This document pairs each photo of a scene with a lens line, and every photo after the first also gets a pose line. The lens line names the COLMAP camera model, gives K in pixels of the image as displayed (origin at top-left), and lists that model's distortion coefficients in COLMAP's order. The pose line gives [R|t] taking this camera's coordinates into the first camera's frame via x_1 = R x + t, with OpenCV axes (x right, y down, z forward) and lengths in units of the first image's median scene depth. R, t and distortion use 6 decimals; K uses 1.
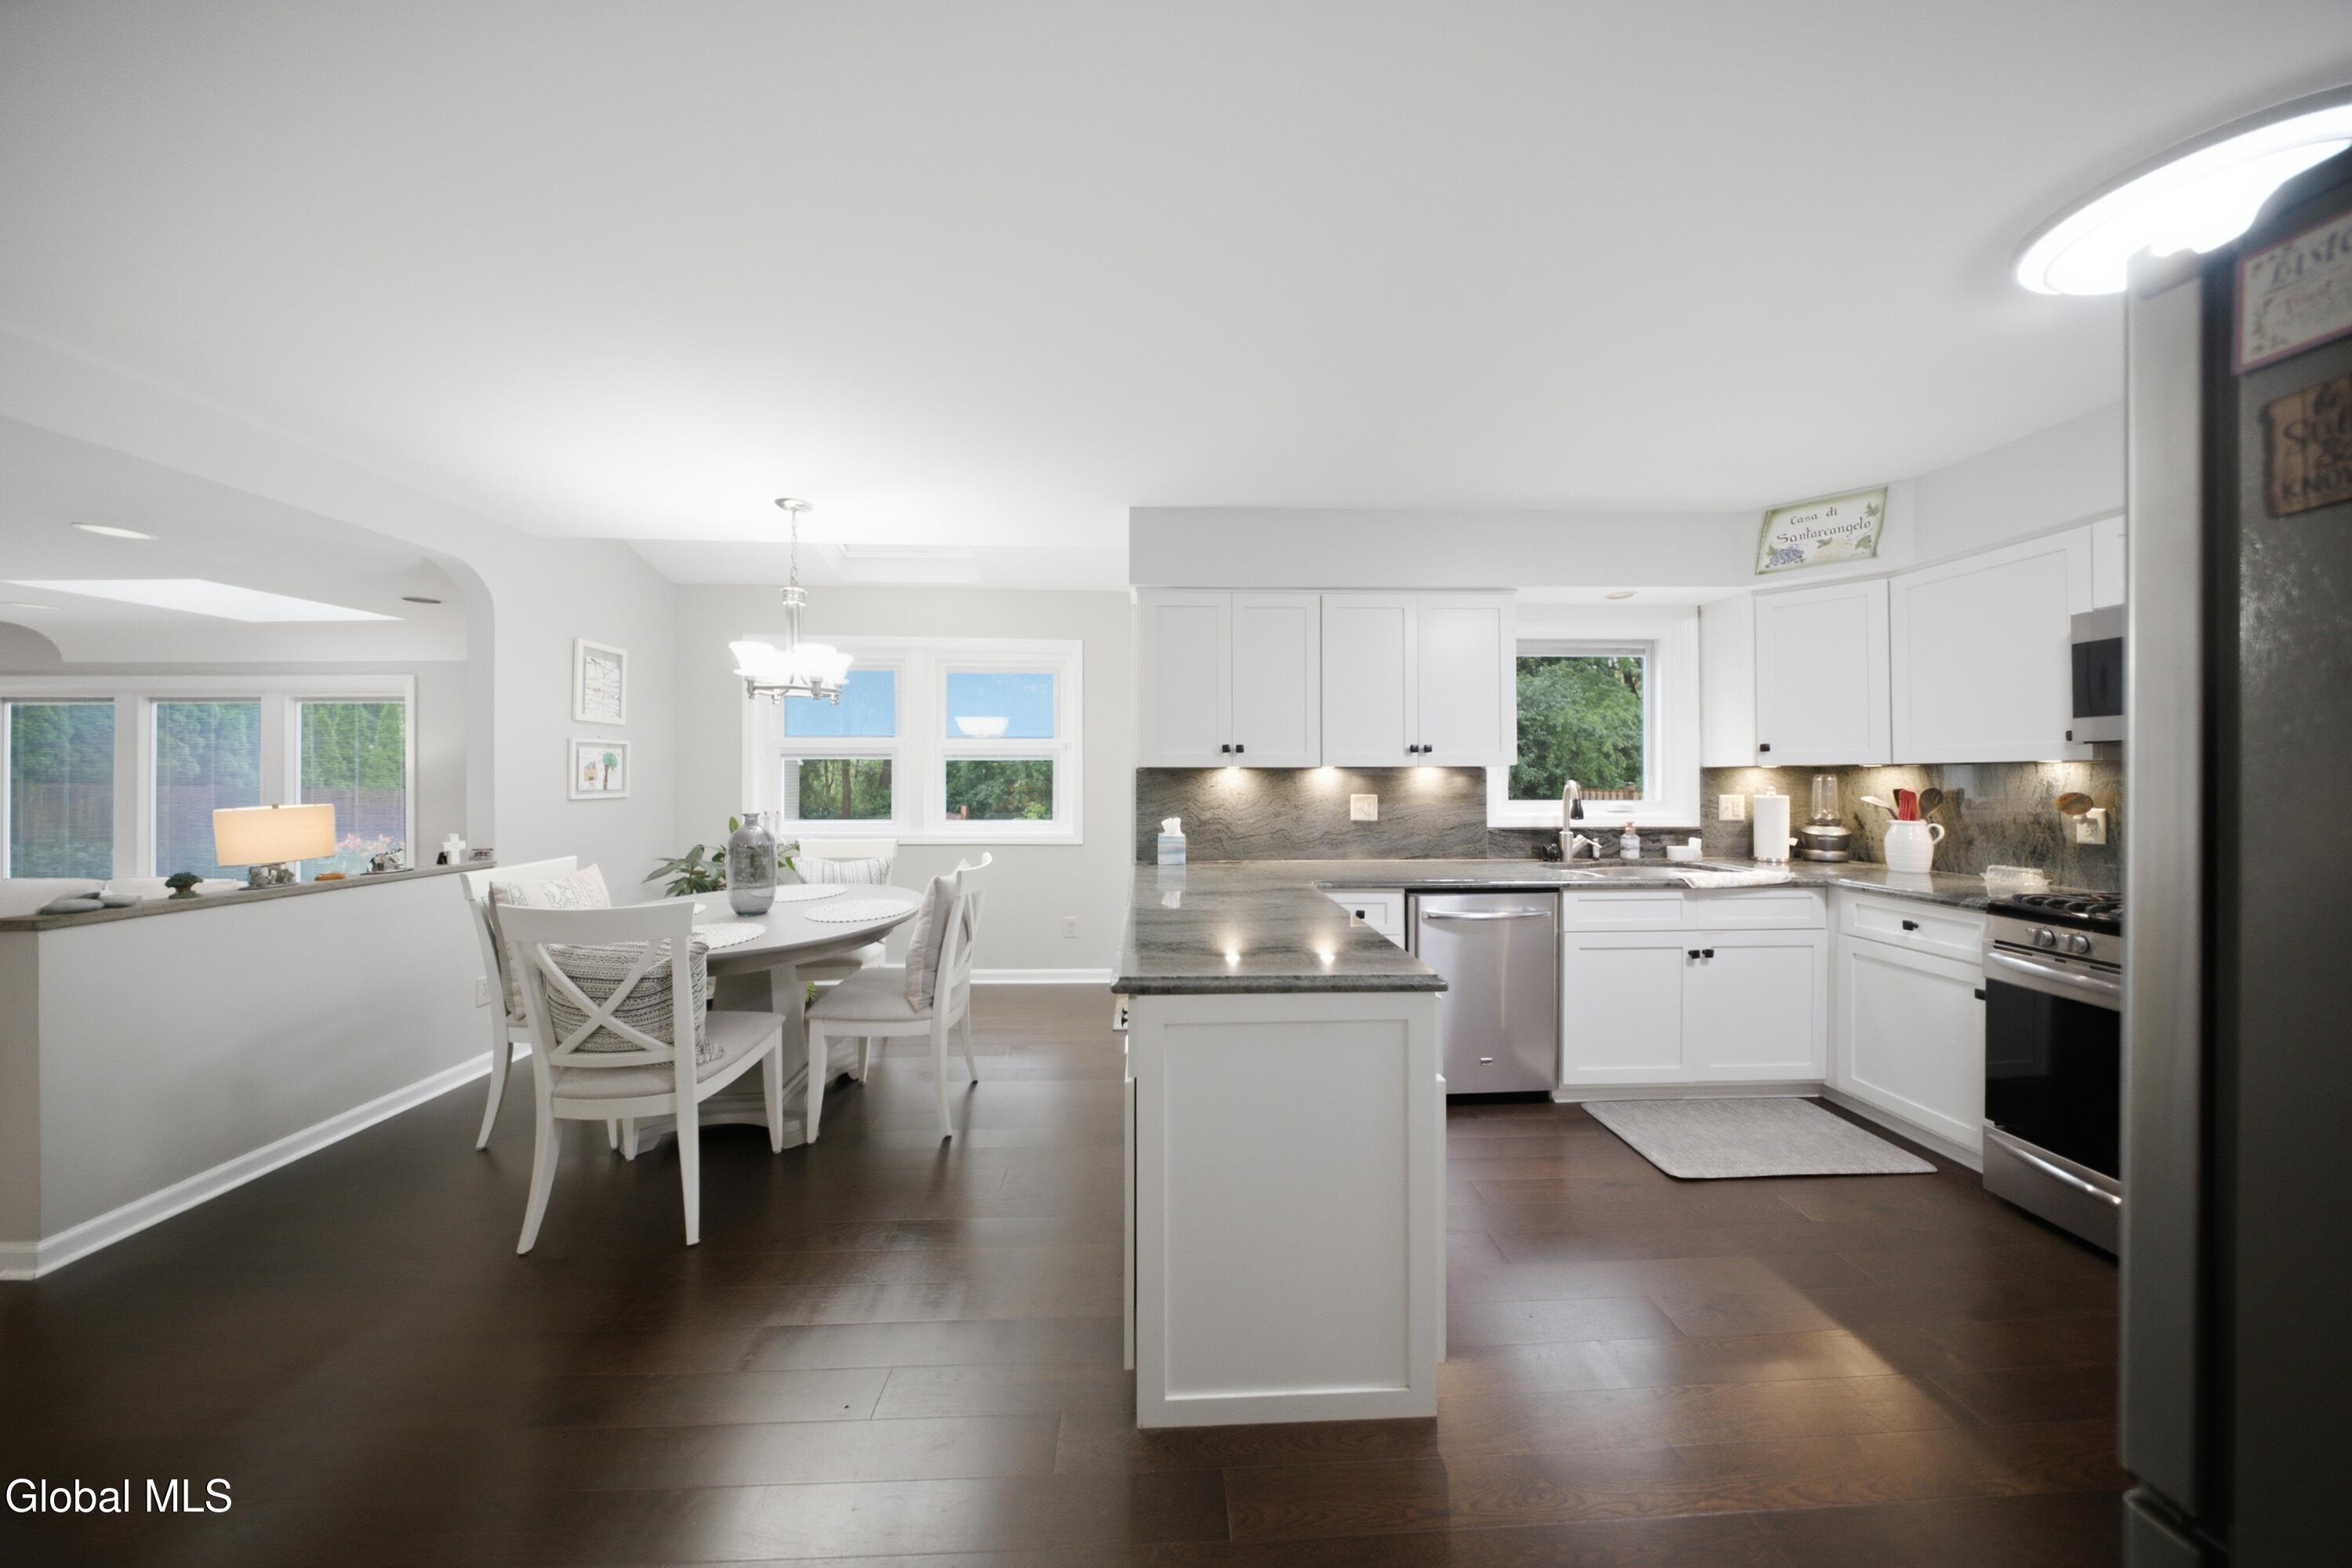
lens RADIAL K [[703.6, 0, 1176.9], [0, 703.6, 773.5], [0, 0, 1]] dist [-0.000377, -0.000567]
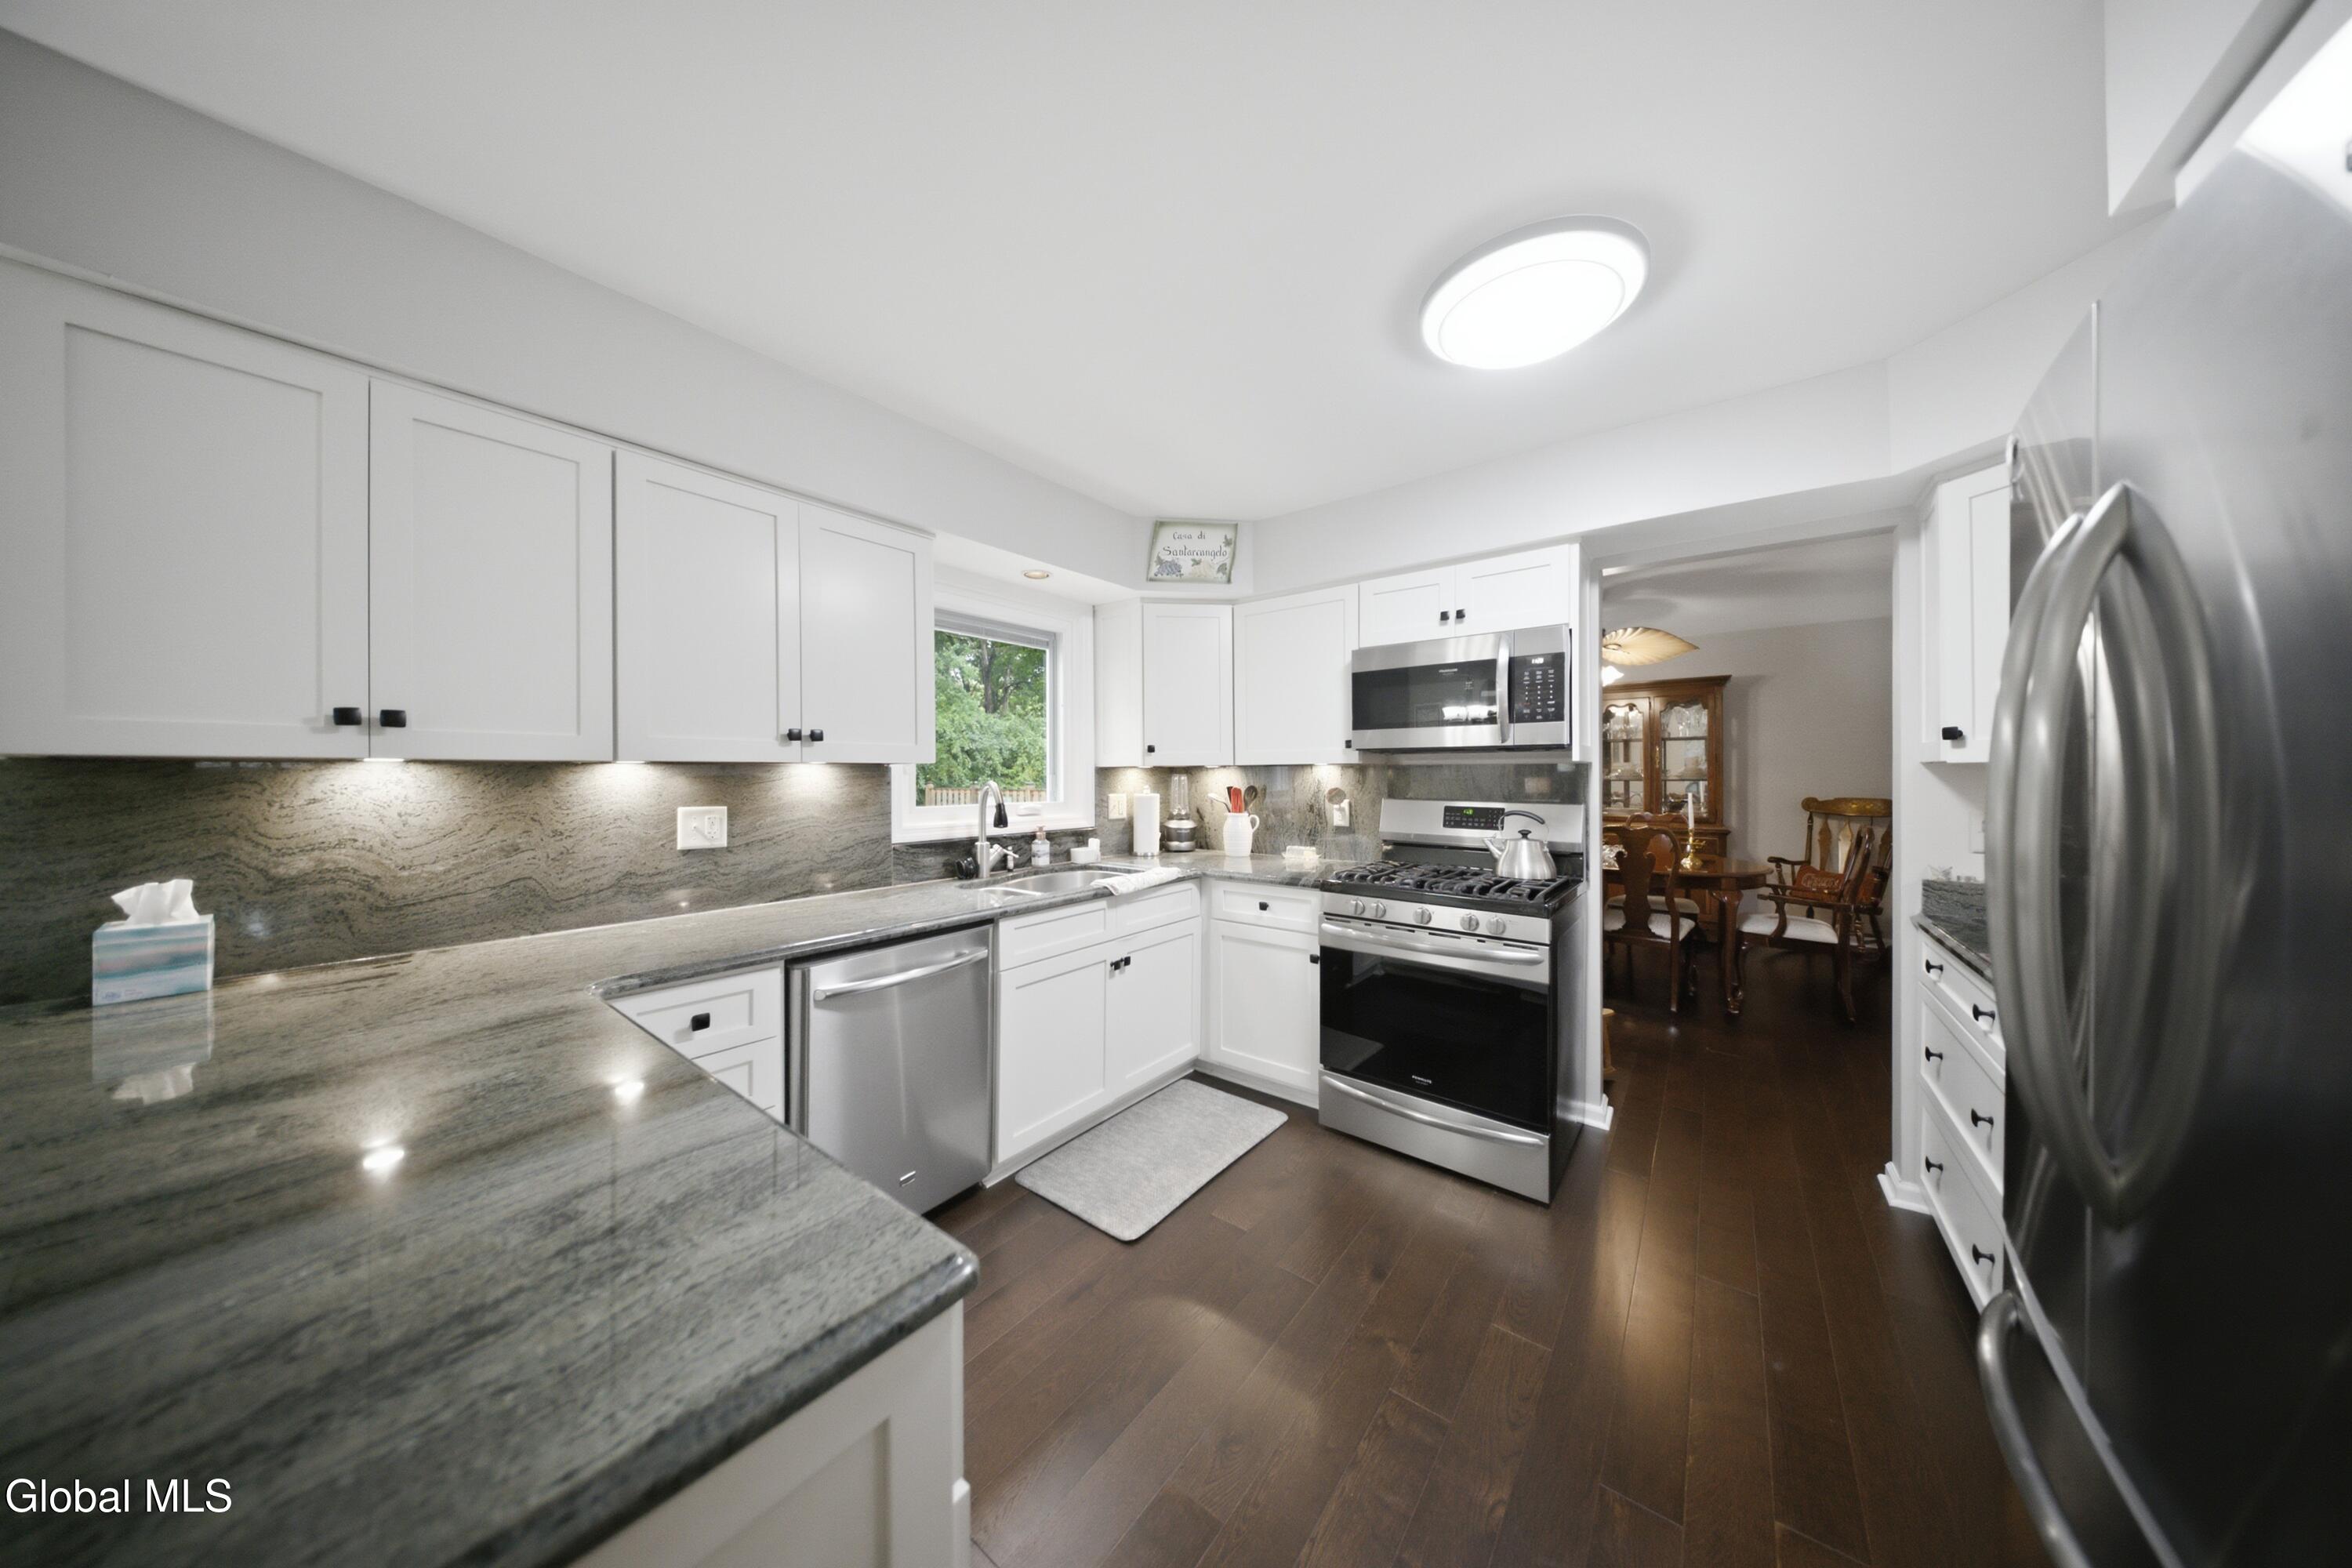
lens RADIAL K [[703.6, 0, 1186.4], [0, 703.6, 772.6], [0, 0, 1]] dist [-0.000377, -0.000567]
pose [[0.638214, 0.001217, 0.769858, 0.065968], [-0.000255, 0.999999, -0.001370, 0.000633], [-0.769859, 0.000678, 0.638213, 0.300549]]
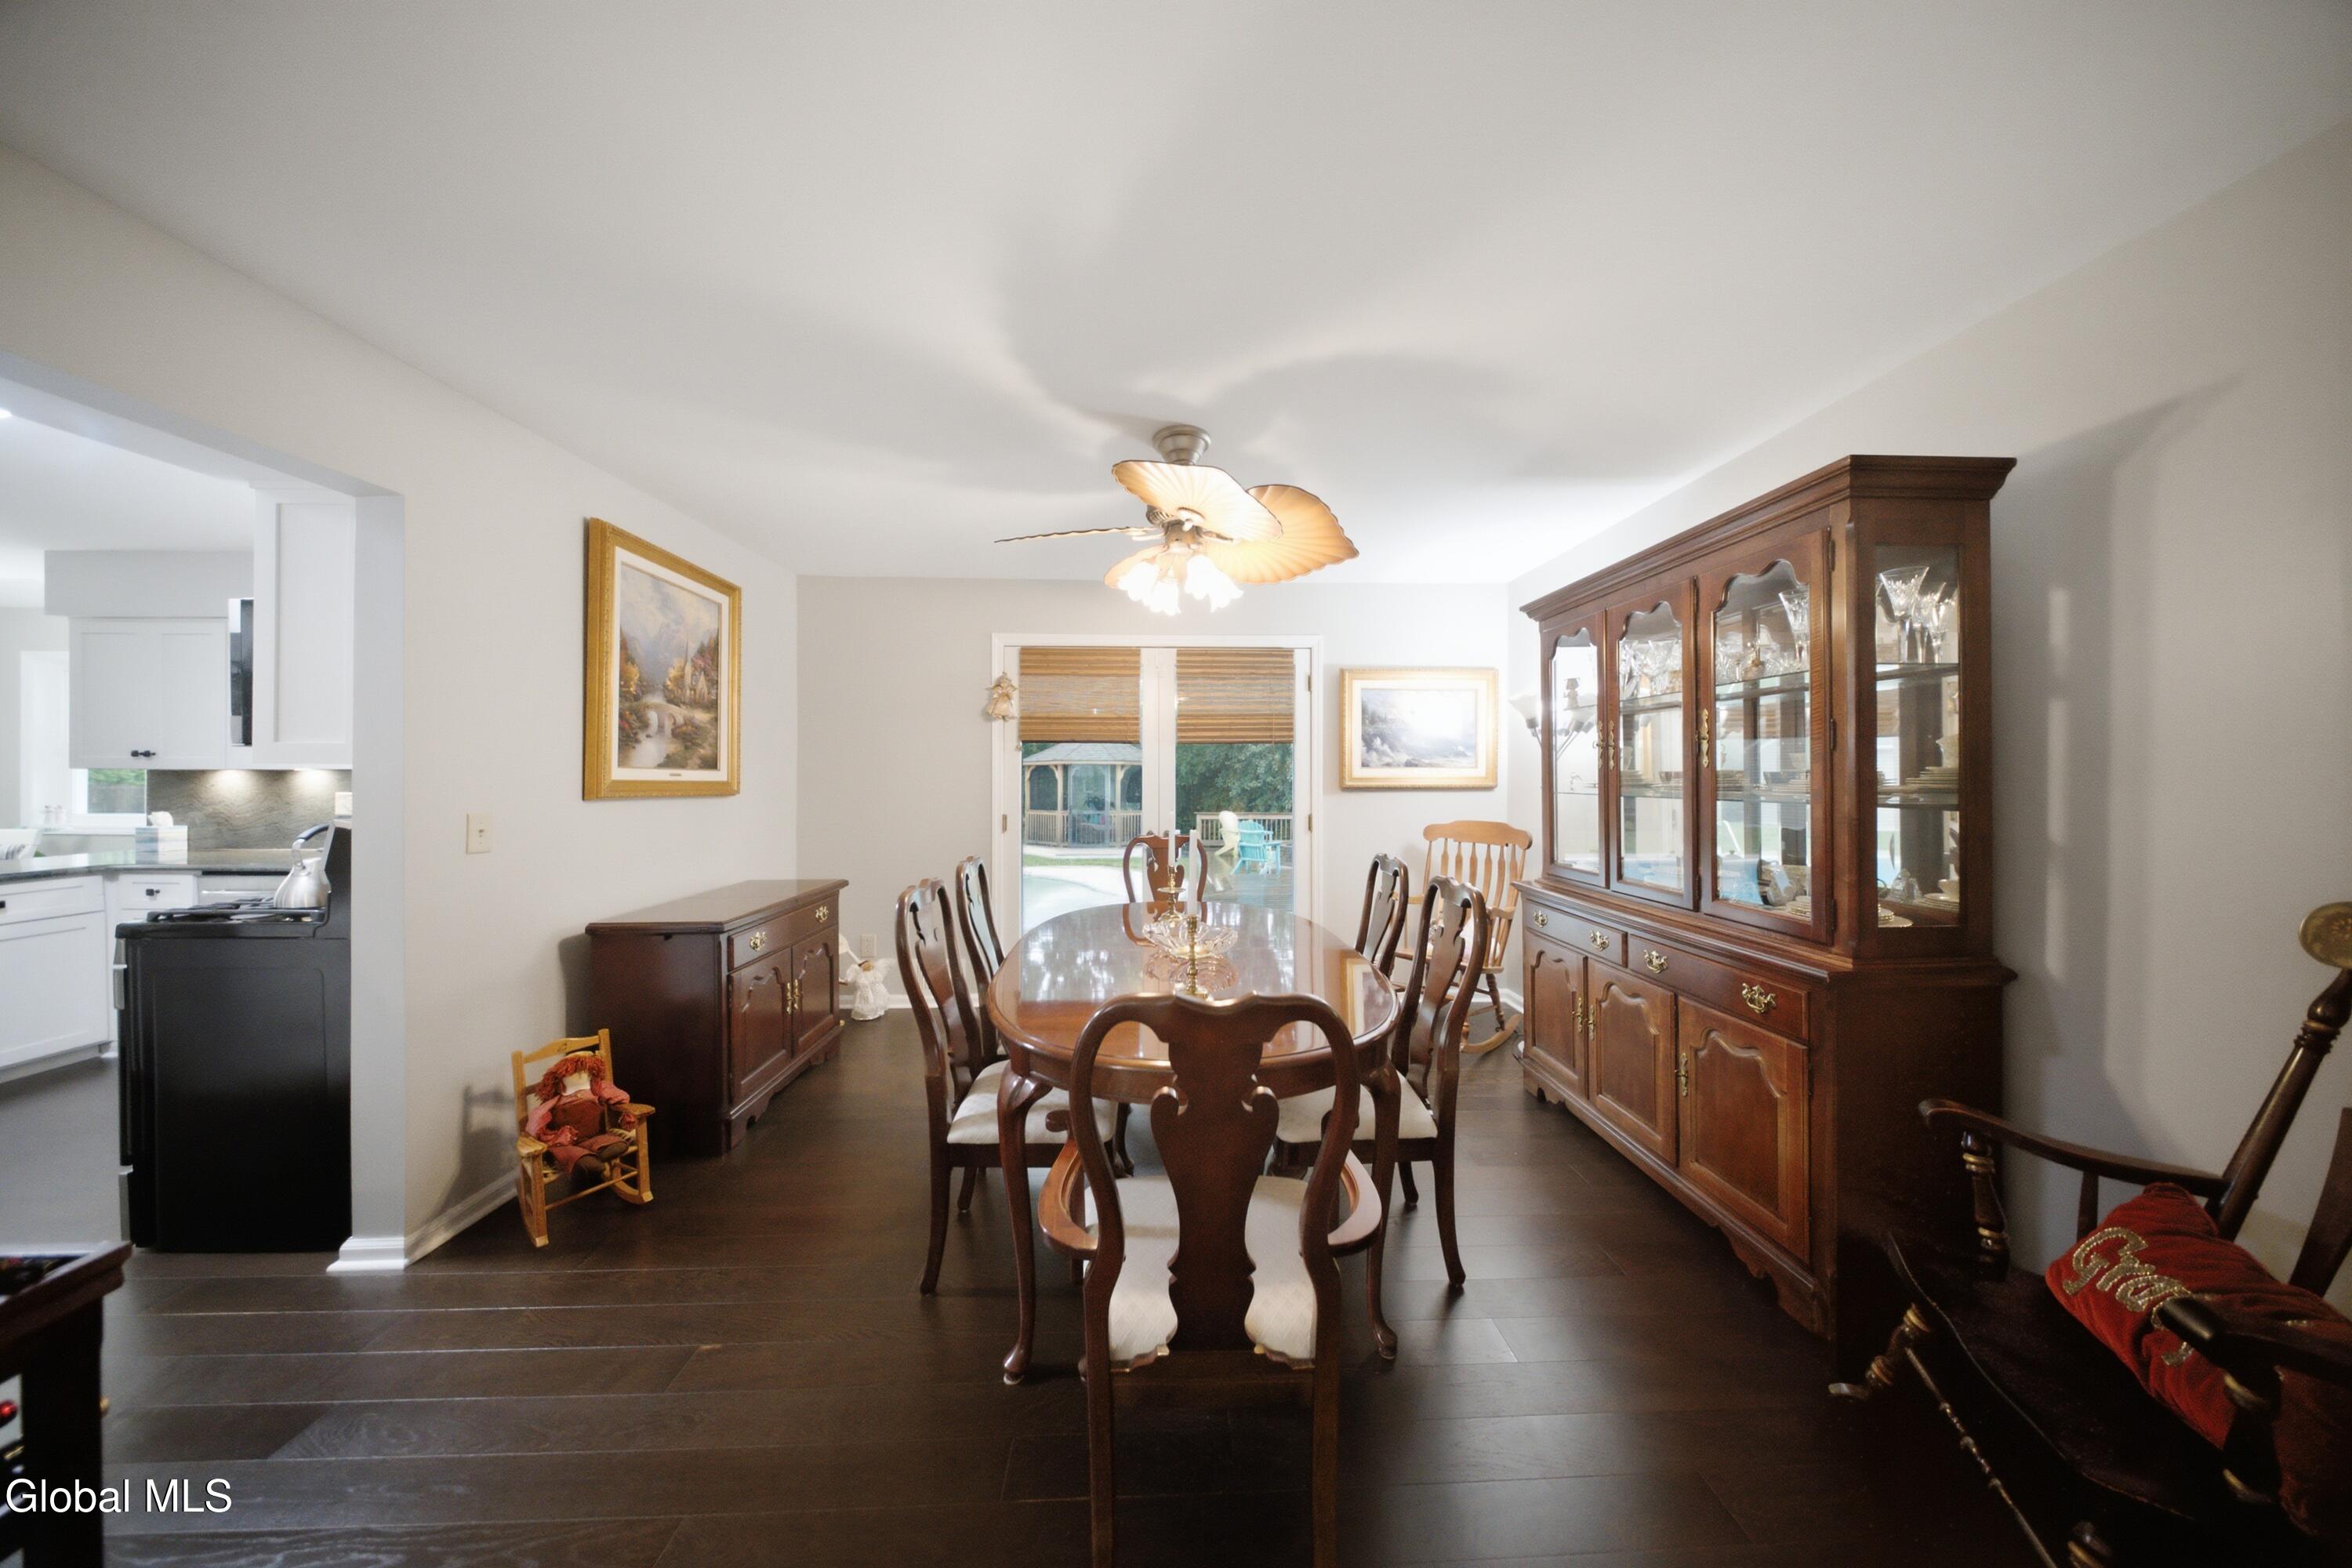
lens RADIAL K [[703.6, 0, 1162.7], [0, 703.6, 774.1], [0, 0, 1]] dist [-0.000377, -0.000567]
pose [[0.999999, 0.000087, -0.001636, 1.813813], [-0.000081, 0.999994, 0.003569, -0.005945], [0.001637, -0.003569, 0.999992, -0.192698]]
